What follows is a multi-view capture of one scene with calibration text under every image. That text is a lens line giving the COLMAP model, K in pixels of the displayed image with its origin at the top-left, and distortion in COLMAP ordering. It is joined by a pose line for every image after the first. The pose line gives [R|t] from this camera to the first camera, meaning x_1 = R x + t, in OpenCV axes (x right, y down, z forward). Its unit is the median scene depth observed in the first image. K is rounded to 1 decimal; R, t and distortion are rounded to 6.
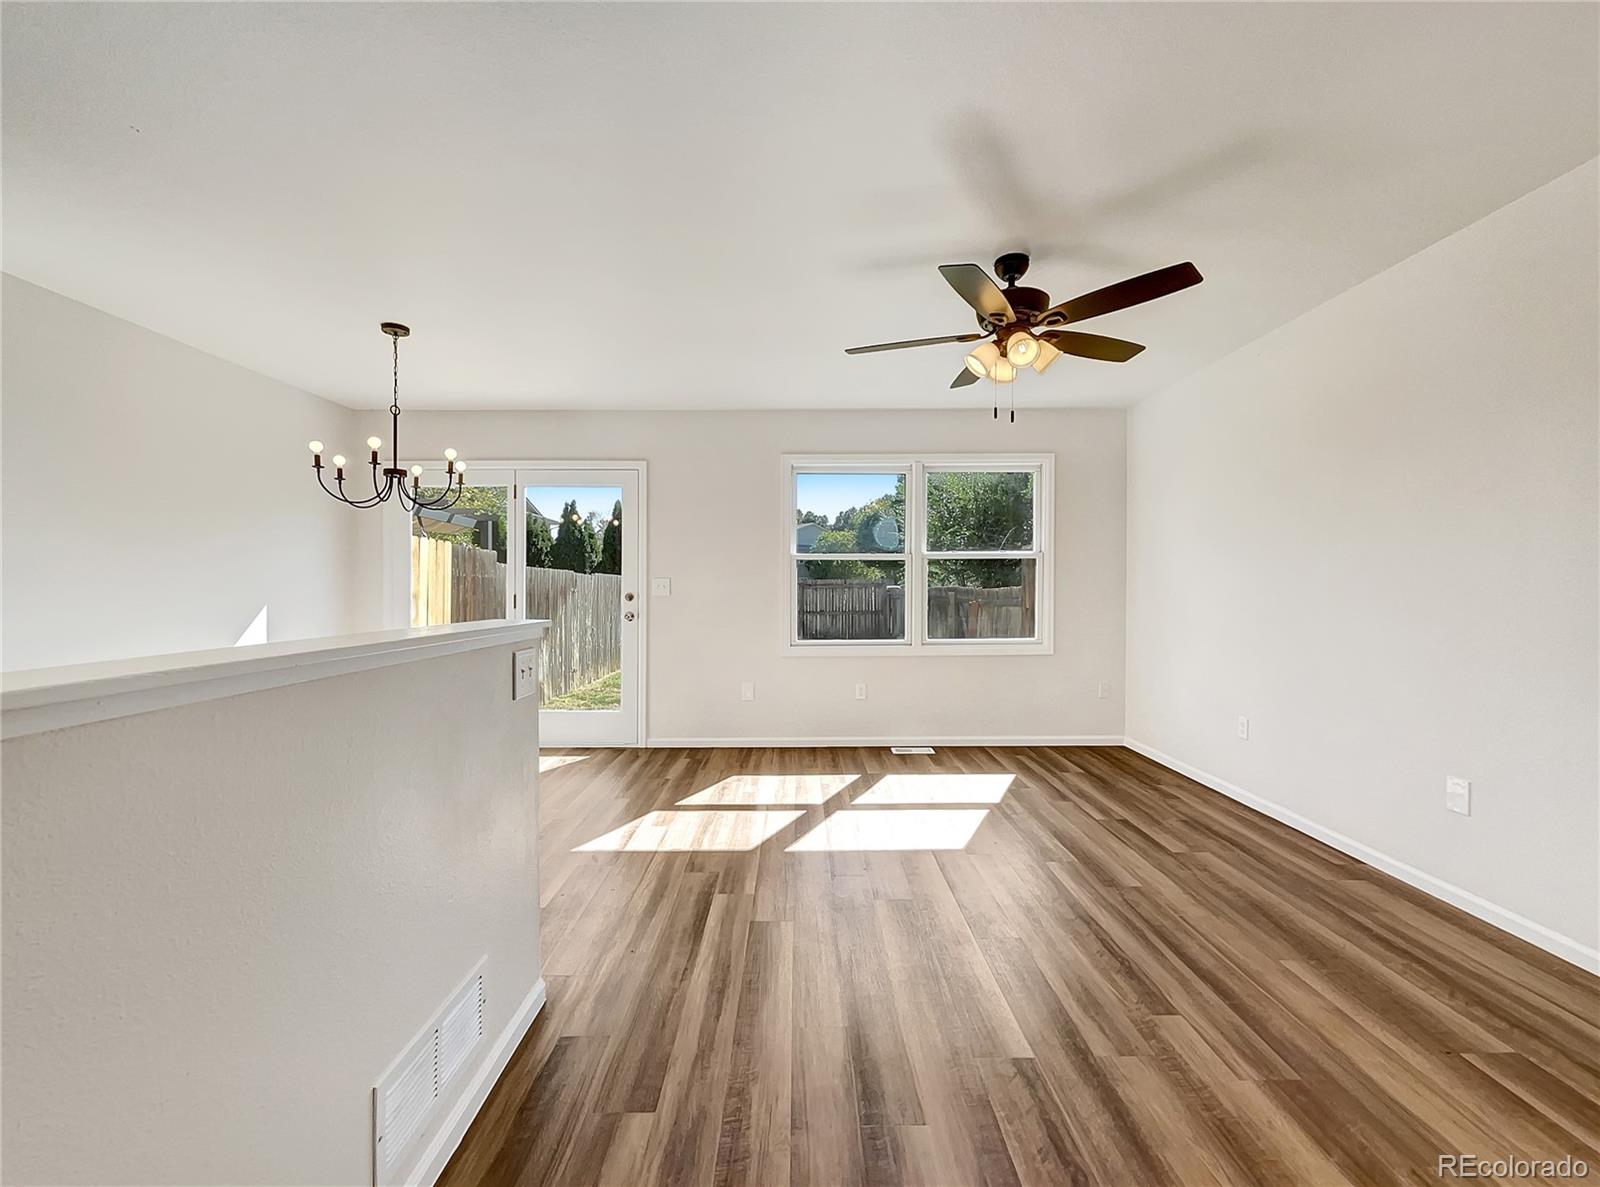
lens RADIAL K [[619.3, 0, 833.6], [0, 619.3, 588.5], [0, 0, 1]] dist [0.000593, 0.000129]
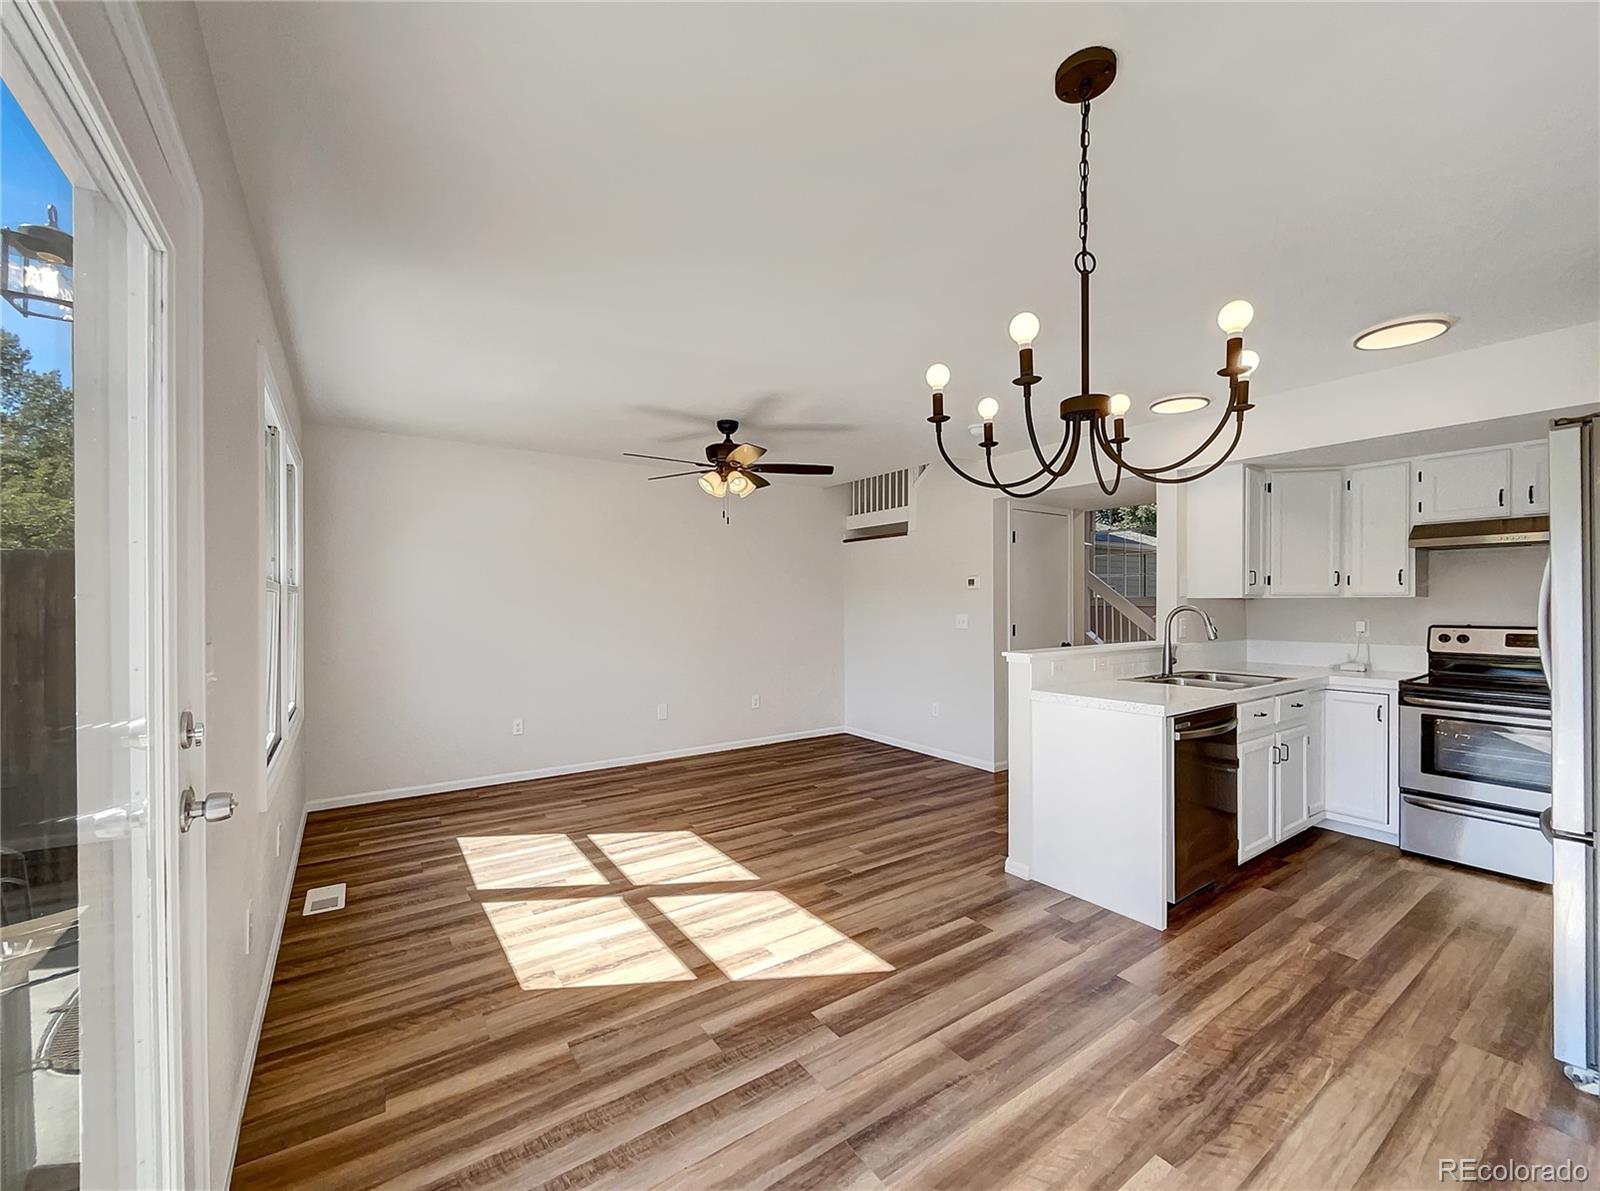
lens RADIAL K [[654.2, 0, 806.9], [0, 654.2, 602.3], [0, 0, 1]] dist [0.001932, 0.000538]
pose [[-0.534590, 0.002123, 0.845109, -1.014454], [-0.002579, 0.999988, -0.004144, -0.039396], [-0.845107, -0.004395, -0.534579, 1.444042]]
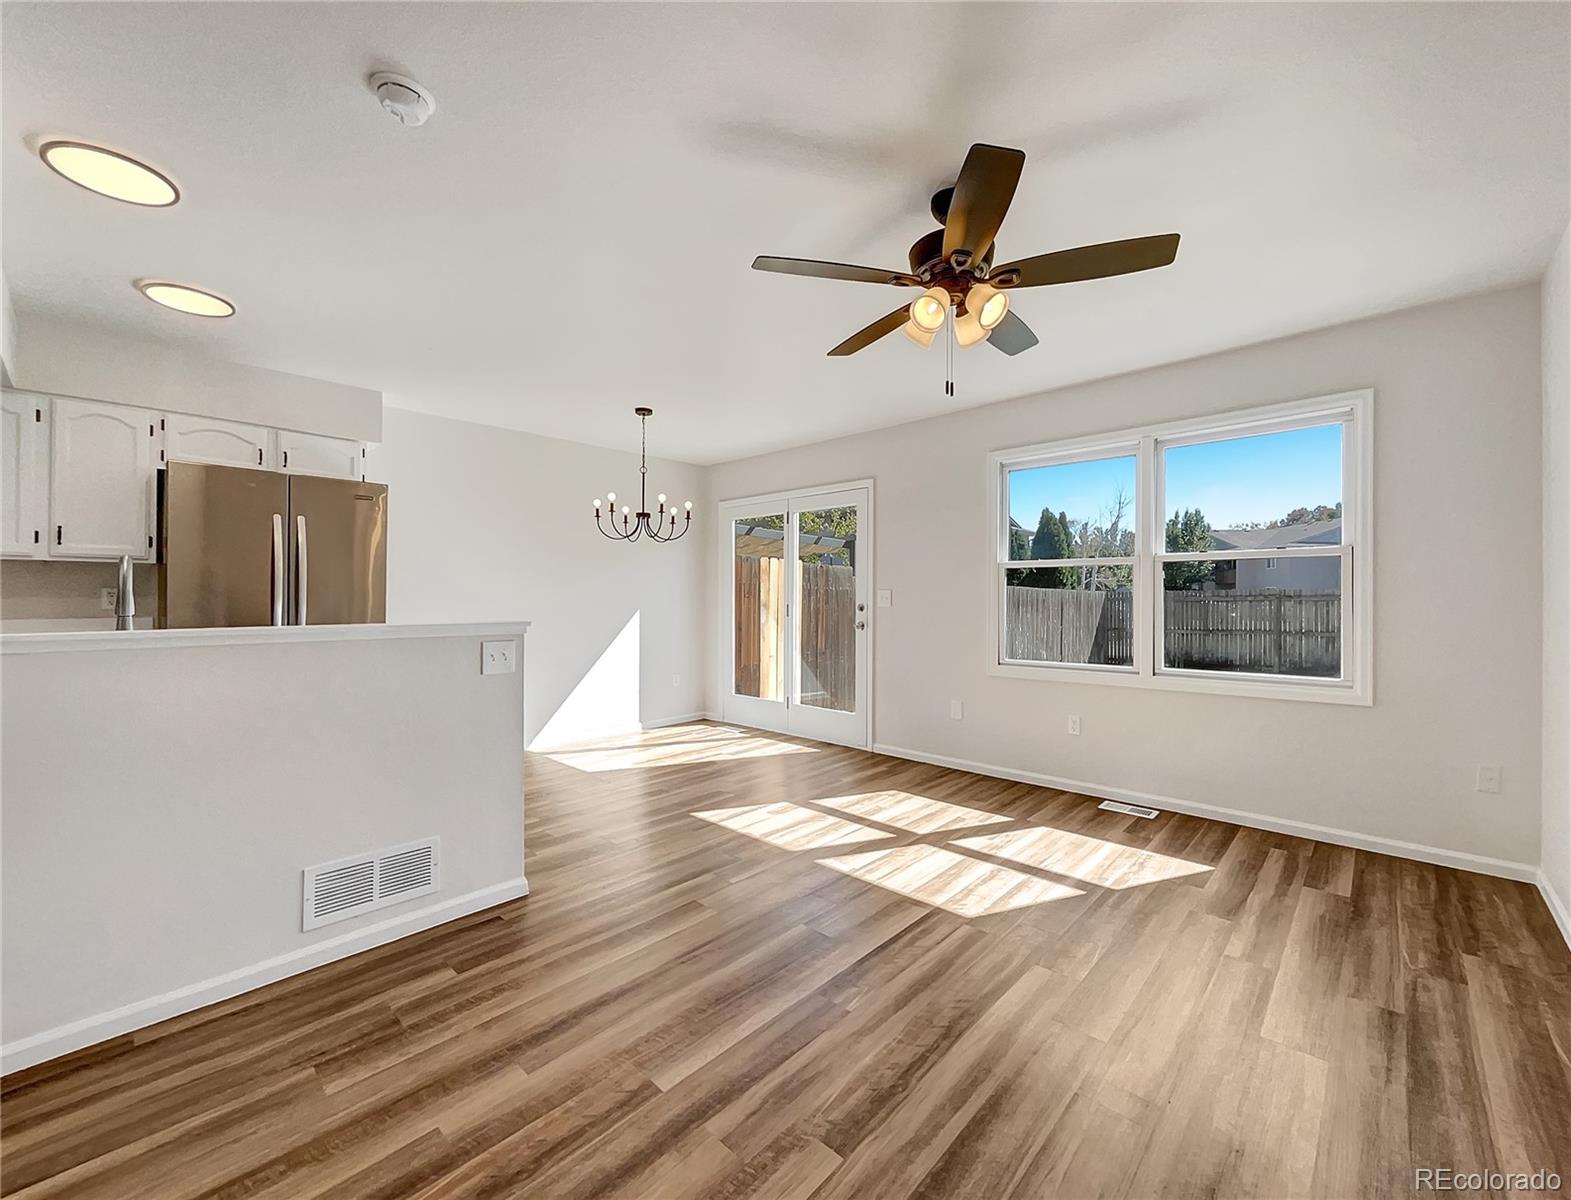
lens RADIAL K [[656.6, 0, 851.4], [0, 656.6, 600.7], [0, 0, 1]] dist [-0.001224, 0.000333]
pose [[0.742893, 0.006029, -0.669383, 0.640998], [-0.005006, 0.999982, 0.003451, -0.003739], [0.669391, 0.000787, 0.742910, 0.232809]]
